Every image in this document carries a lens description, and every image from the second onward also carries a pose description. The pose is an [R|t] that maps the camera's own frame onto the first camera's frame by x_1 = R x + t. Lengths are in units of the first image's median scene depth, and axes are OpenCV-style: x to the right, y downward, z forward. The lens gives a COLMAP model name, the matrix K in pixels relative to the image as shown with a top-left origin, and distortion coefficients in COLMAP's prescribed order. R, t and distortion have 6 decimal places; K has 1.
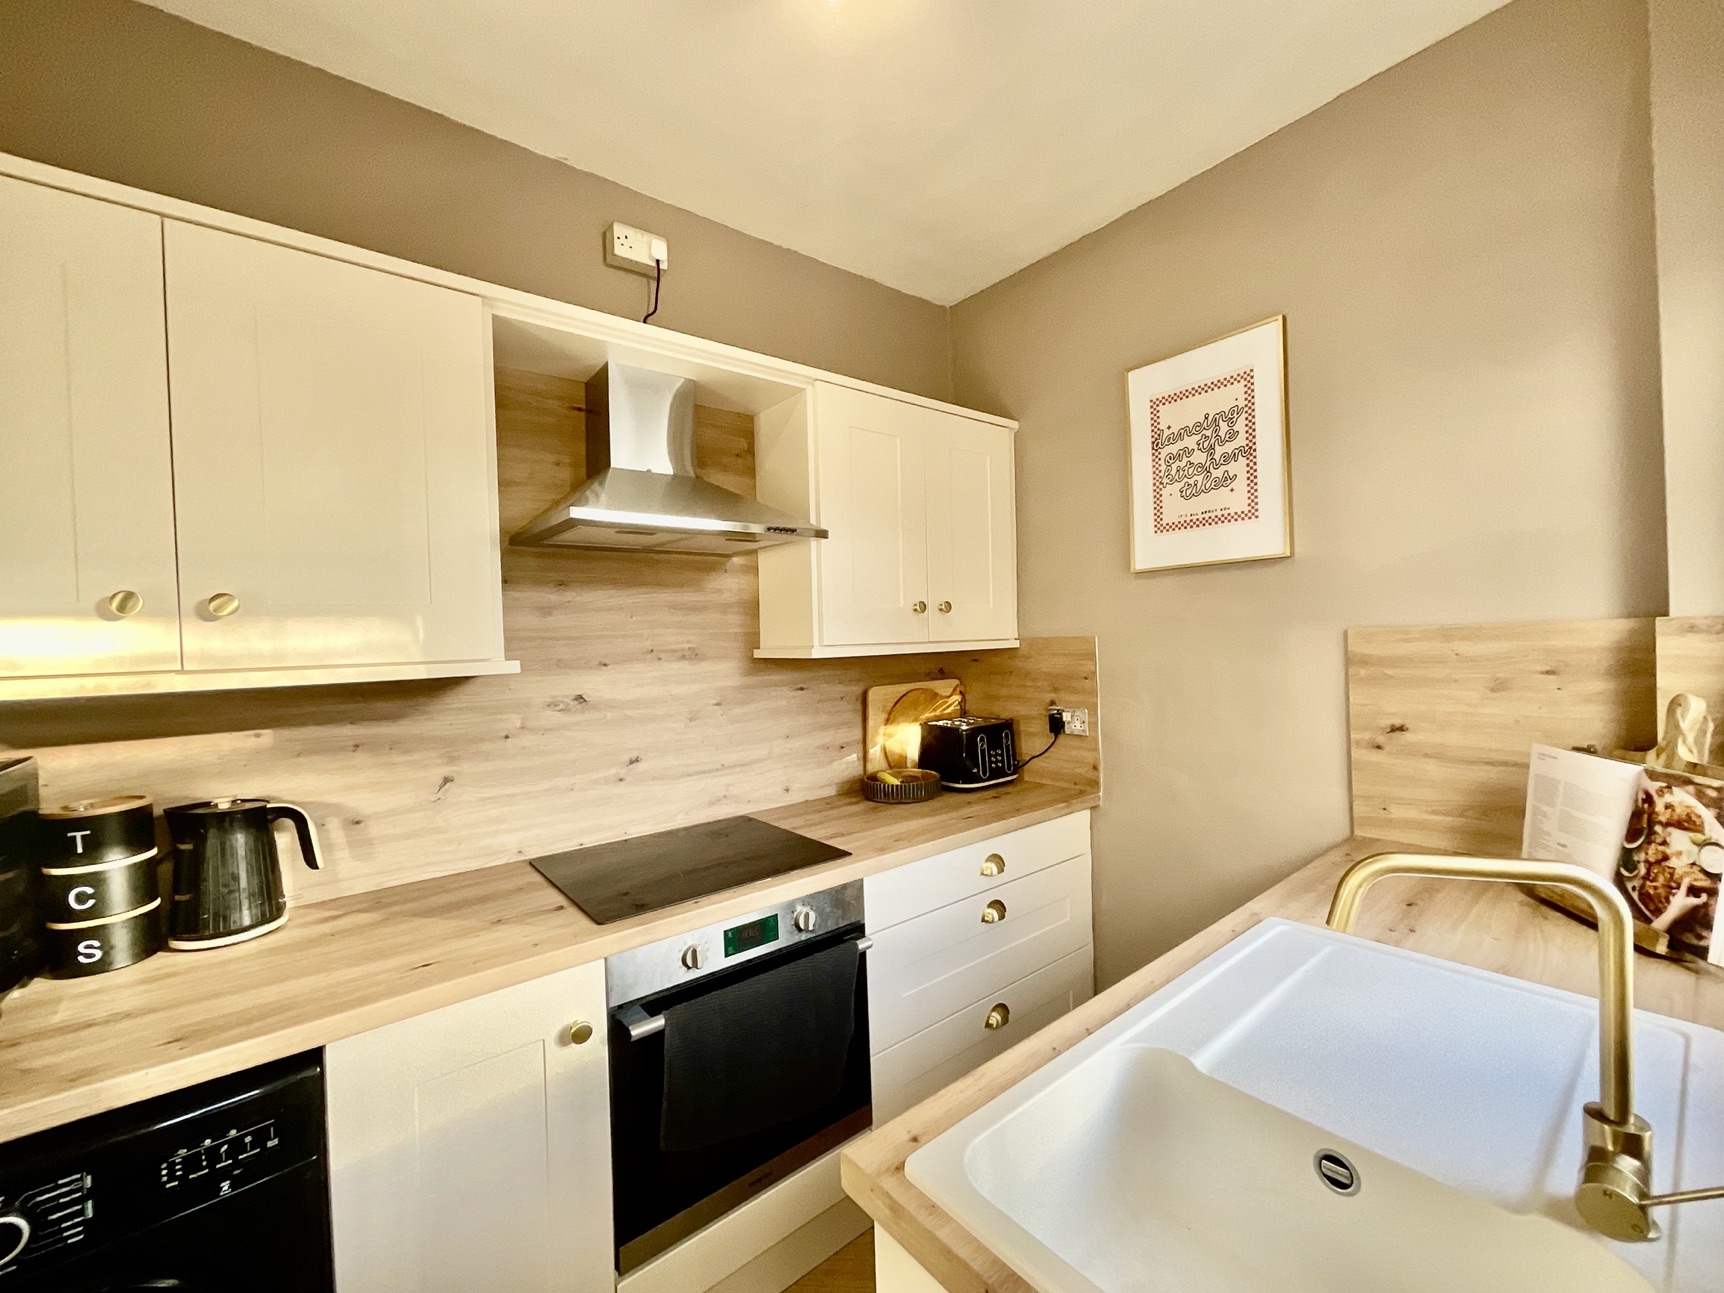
lens RADIAL K [[696.2, 0, 865.1], [0, 696.2, 646.8], [0, 0, 1]] dist [0.001401, -0.000113]
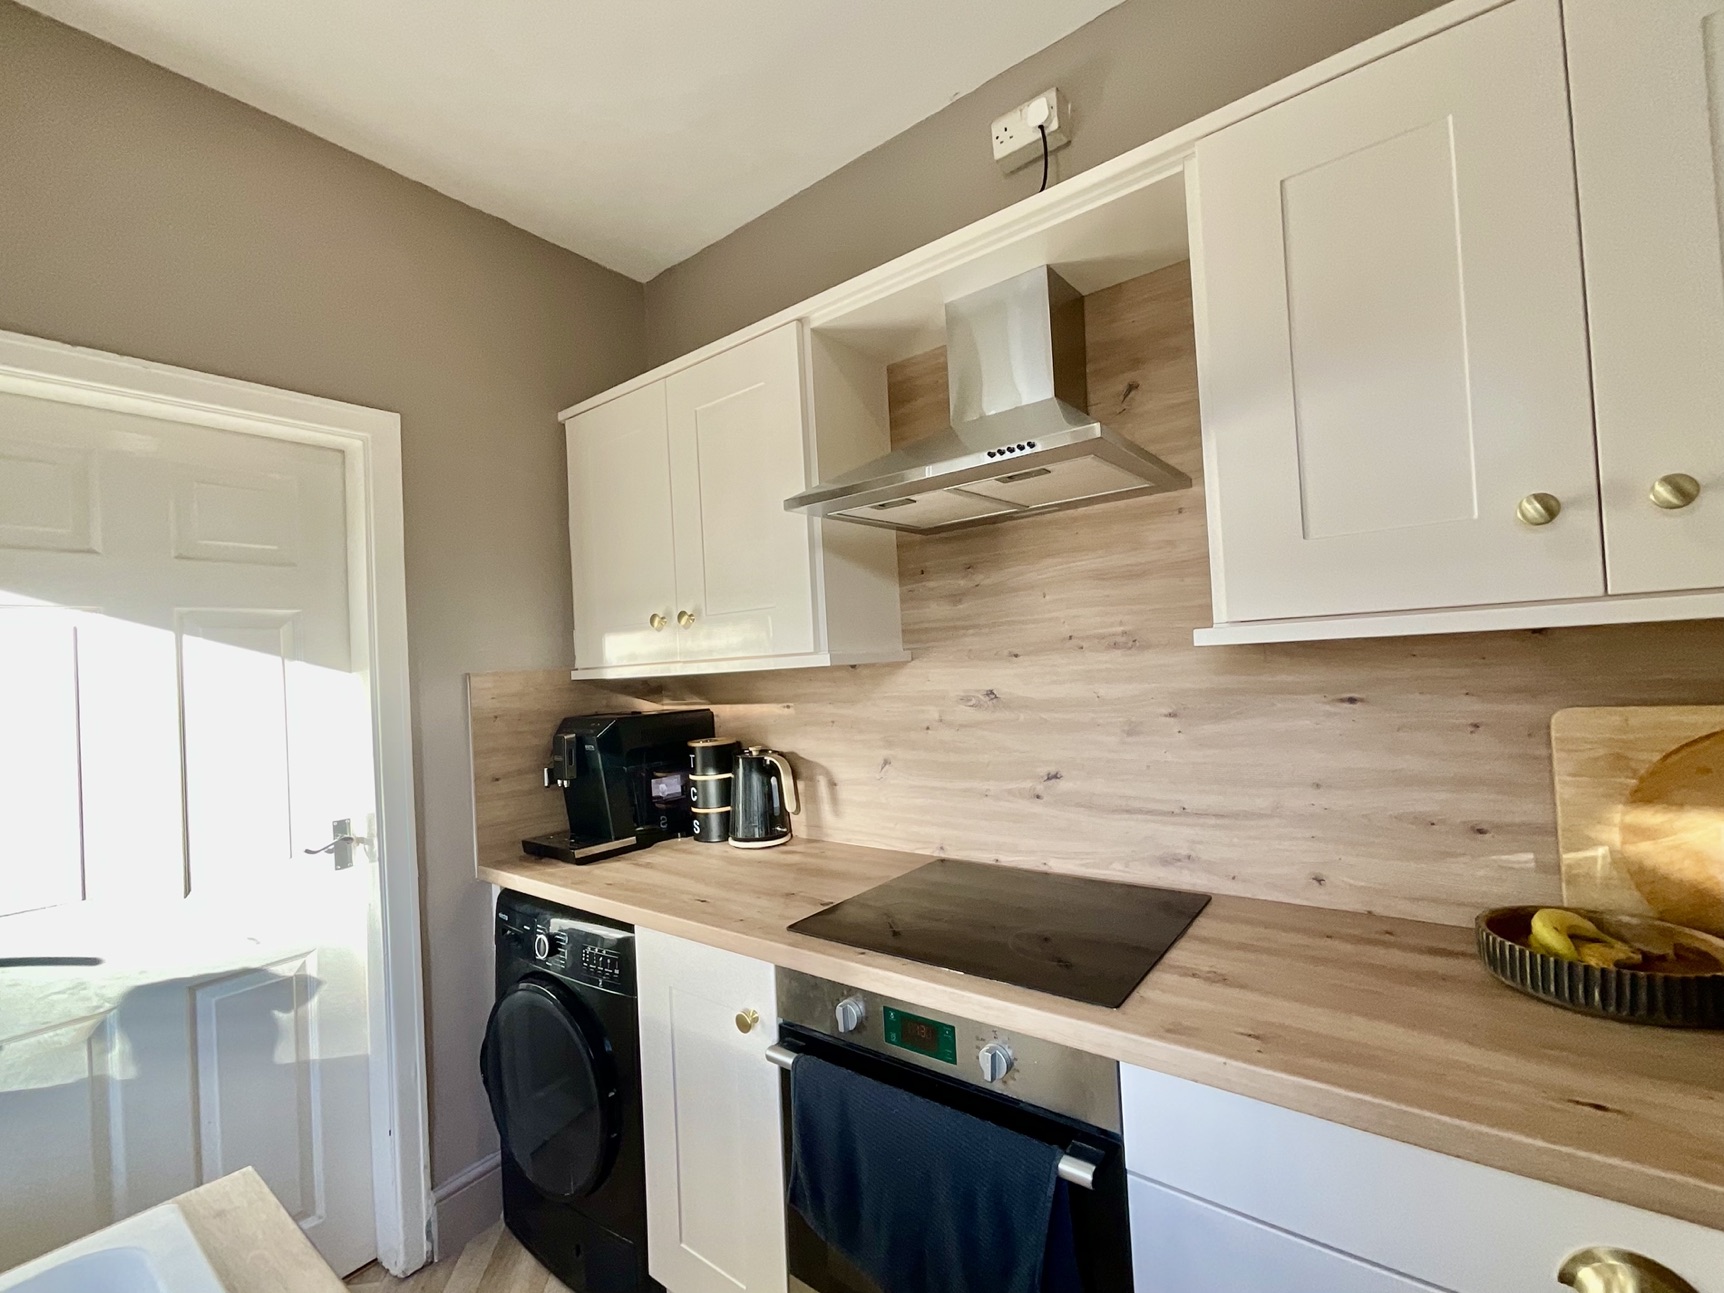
lens RADIAL K [[738.7, 0, 866.0], [0, 738.7, 647.6], [0, 0, 1]] dist [0.003394, 0.000648]
pose [[0.235637, -0.004595, -0.971830, 0.444004], [0.032807, 0.999456, 0.003229, 0.006808], [0.971287, -0.032644, 0.235660, 0.606133]]
